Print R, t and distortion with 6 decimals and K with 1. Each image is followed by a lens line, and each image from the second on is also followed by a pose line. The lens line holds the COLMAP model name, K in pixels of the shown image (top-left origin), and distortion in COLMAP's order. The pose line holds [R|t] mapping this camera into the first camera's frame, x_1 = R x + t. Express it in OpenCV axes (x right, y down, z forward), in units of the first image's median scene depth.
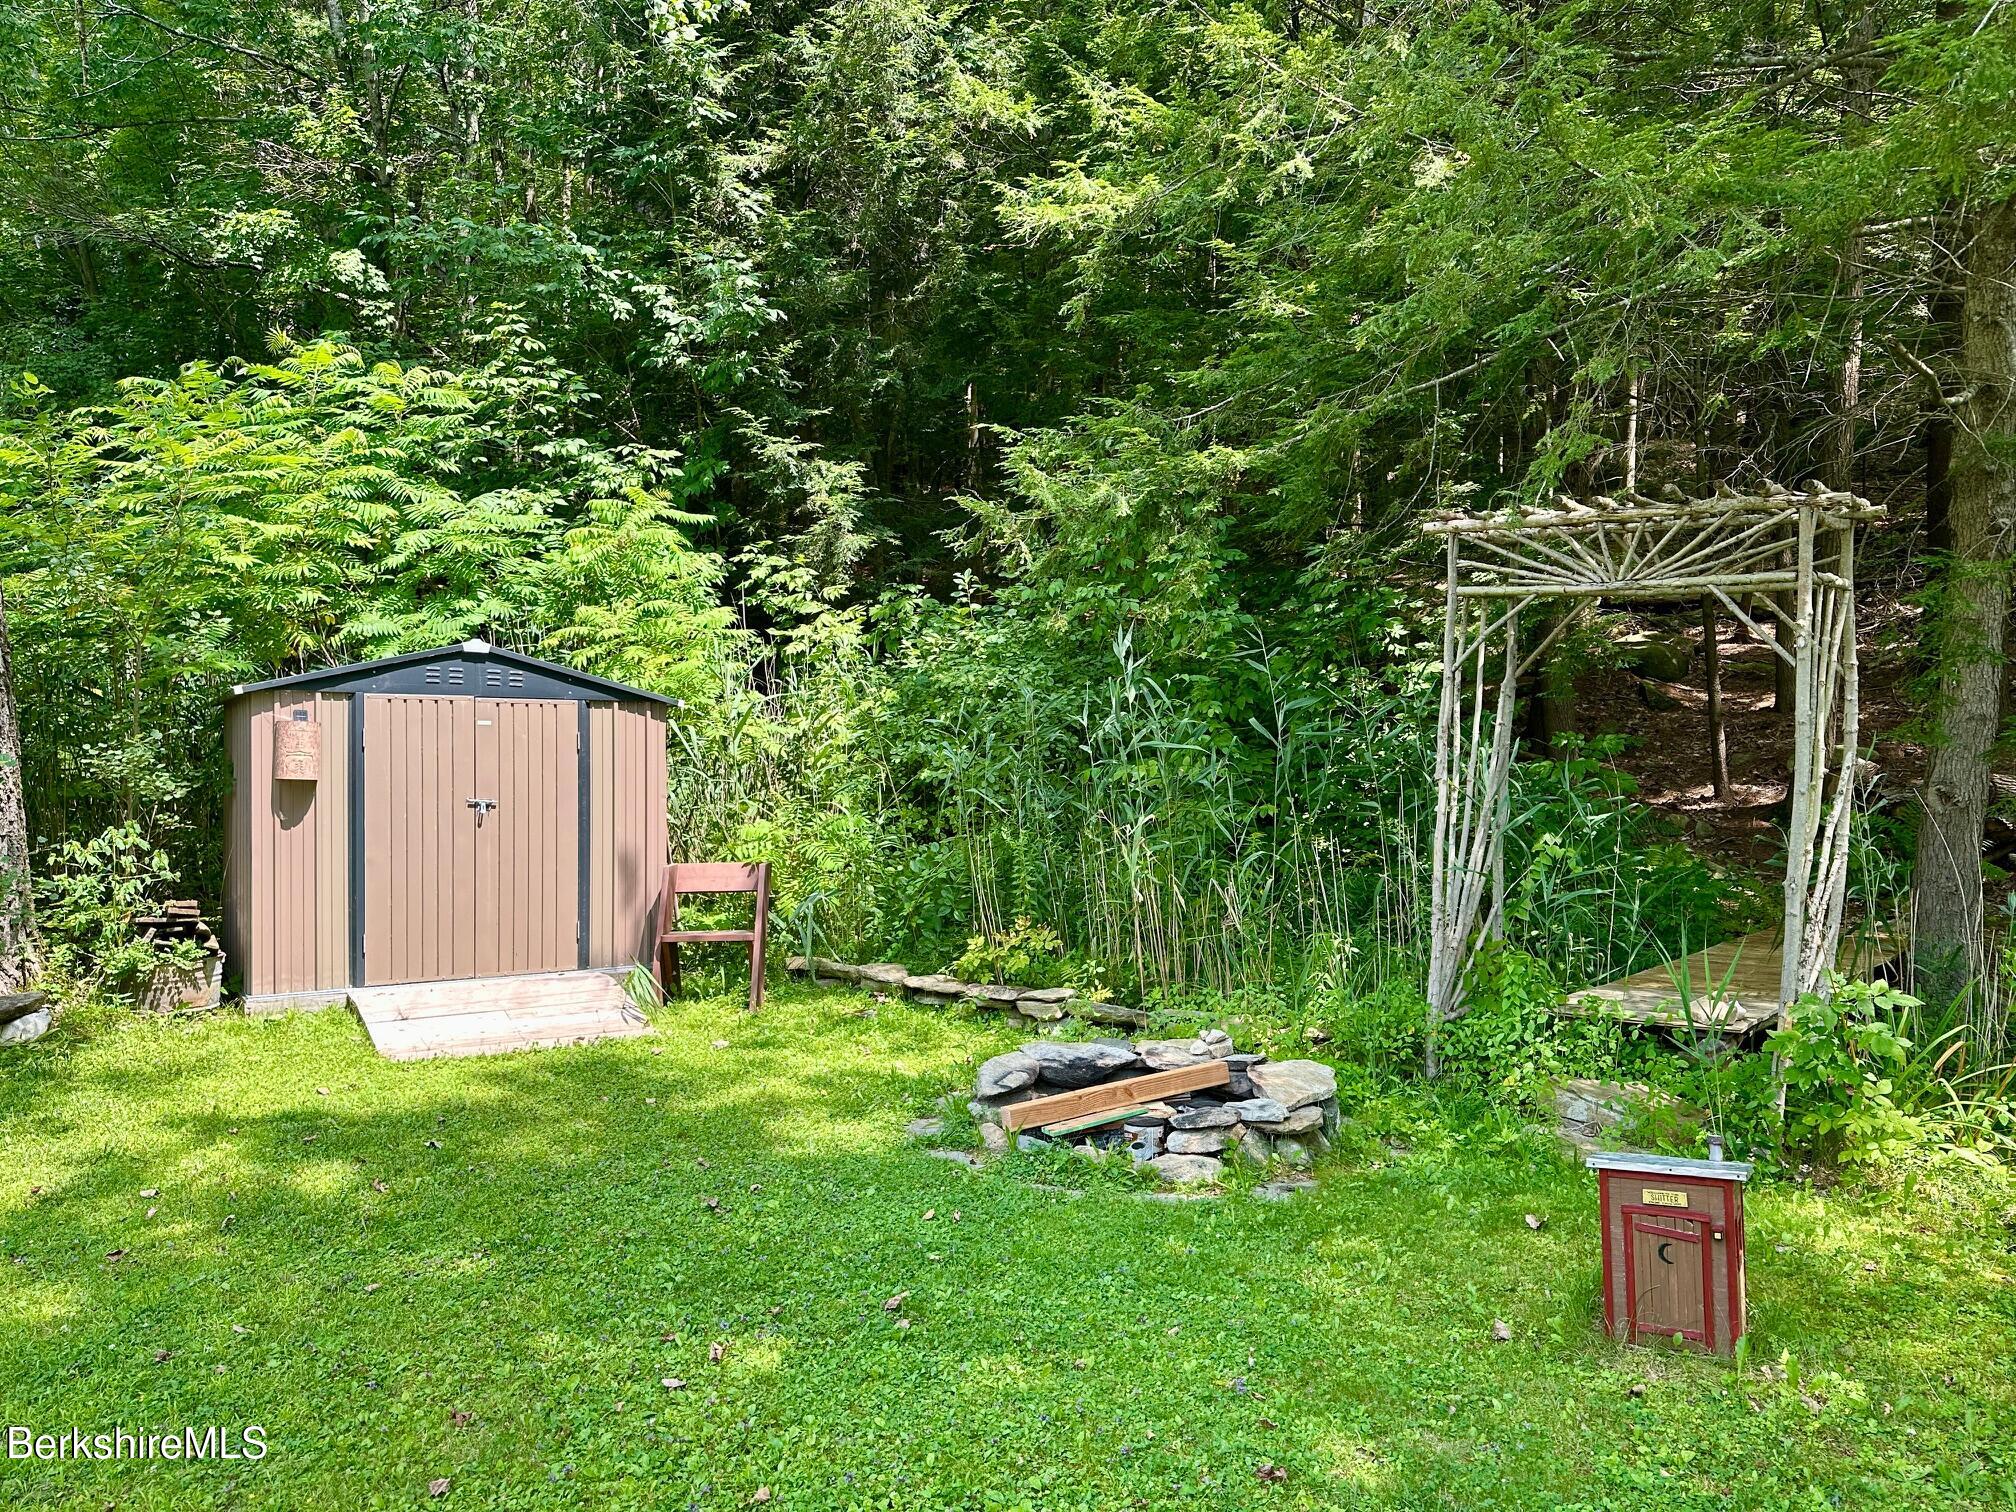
lens RADIAL K [[1411.9, 0, 998.1], [0, 1411.9, 764.4], [0, 0, 1]] dist [0.056060, -0.071327]
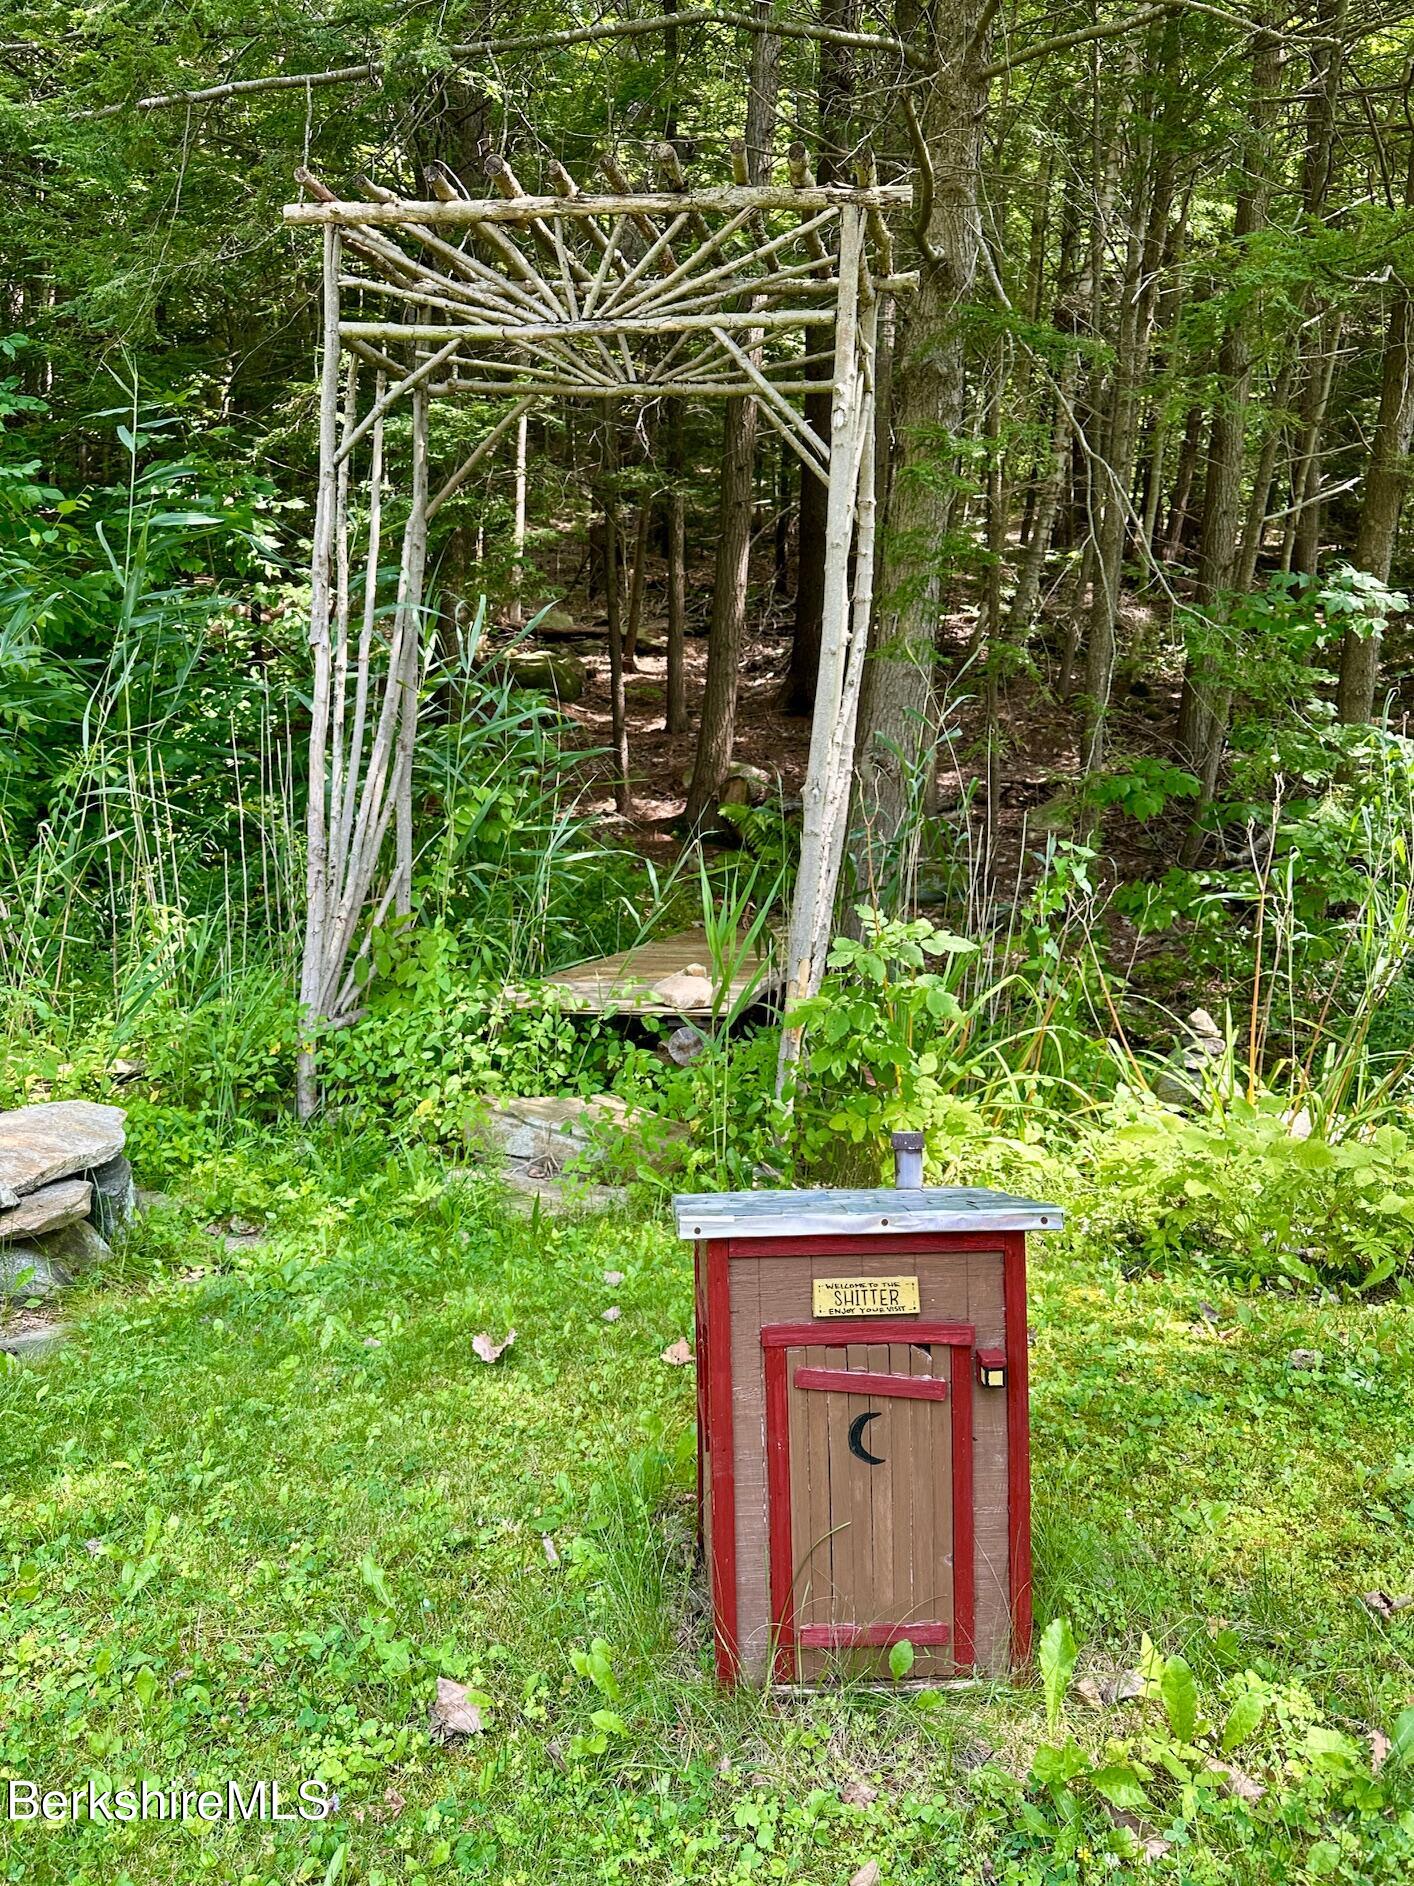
lens RADIAL K [[1622.5, 0, 696.9], [0, 1622.5, 945.1], [0, 0, 1]] dist [0.132496, -0.013302]
pose [[0.866101, -0.030867, 0.498915, 0.099026], [-0.016053, 0.995859, 0.089480, 0.080206], [-0.499611, -0.085508, 0.862019, 0.305187]]
